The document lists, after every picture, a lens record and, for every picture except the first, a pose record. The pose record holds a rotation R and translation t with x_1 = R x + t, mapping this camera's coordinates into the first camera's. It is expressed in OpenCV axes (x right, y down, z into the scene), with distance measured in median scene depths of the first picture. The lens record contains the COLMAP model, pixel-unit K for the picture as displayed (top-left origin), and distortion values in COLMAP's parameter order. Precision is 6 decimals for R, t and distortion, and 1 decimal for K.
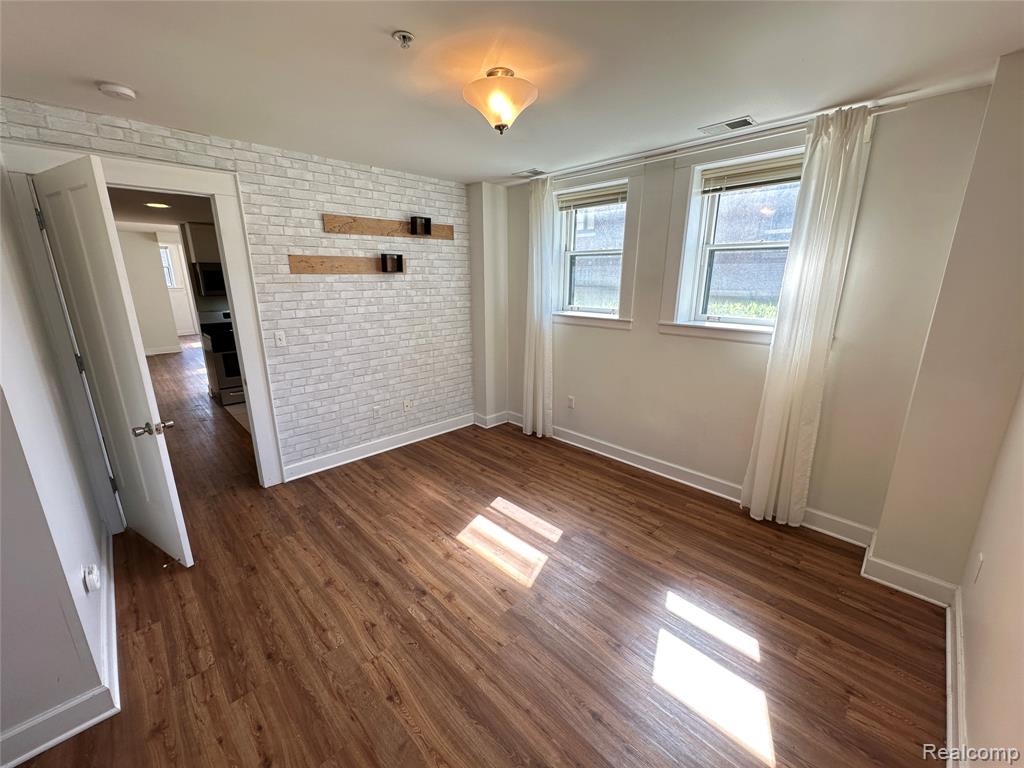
lens RADIAL K [[406.7, 0, 512.4], [0, 406.7, 383.7], [0, 0, 1]] dist [-0.006227, 0.001435]
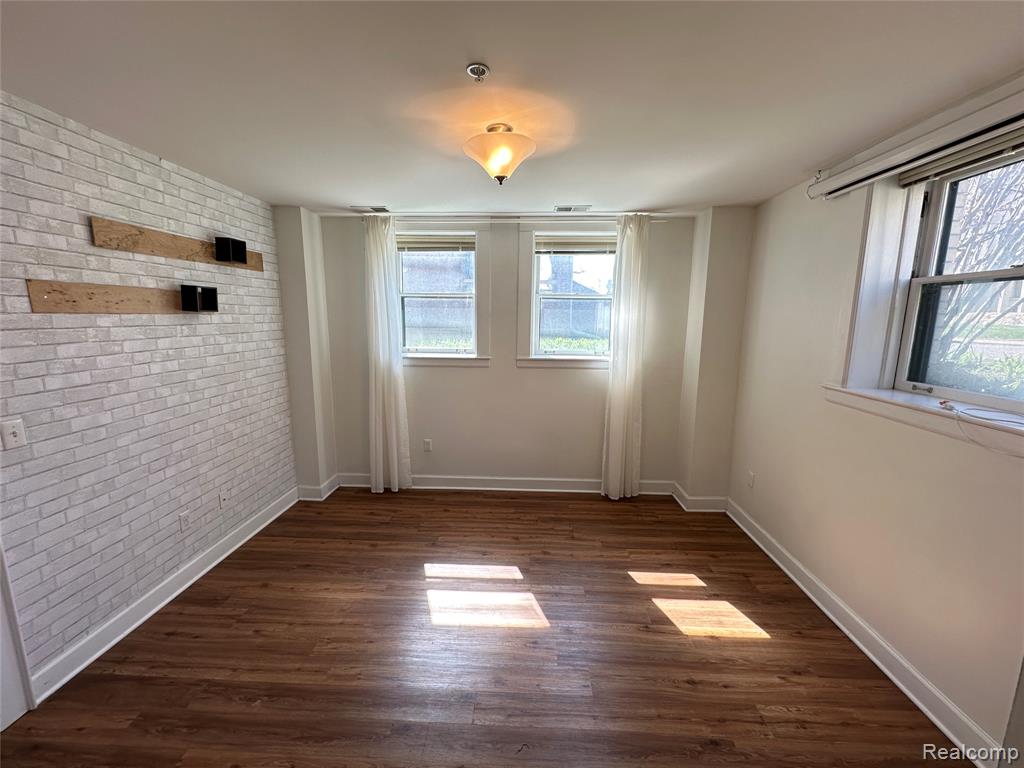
lens RADIAL K [[406.7, 0, 511.8], [0, 406.7, 384.2], [0, 0, 1]] dist [-0.006227, 0.001435]
pose [[0.731679, -0.105684, 0.673407, -0.427079], [0.165128, 0.985963, -0.024680, -0.051175], [-0.661346, 0.129256, 0.738860, 0.166362]]
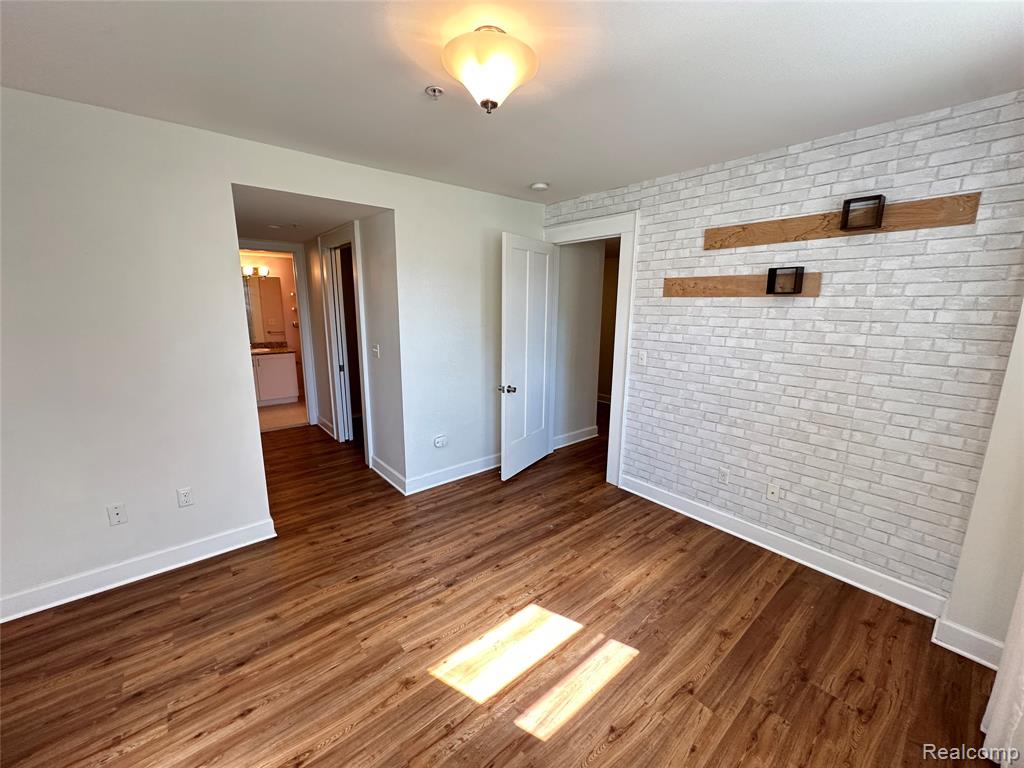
lens RADIAL K [[406.7, 0, 512.8], [0, 406.7, 384.2], [0, 0, 1]] dist [-0.006227, 0.001435]
pose [[-0.074517, 0.195179, -0.977933, 0.476246], [-0.264882, 0.941558, 0.208102, -0.170044], [0.961397, 0.274544, -0.018463, 0.685790]]
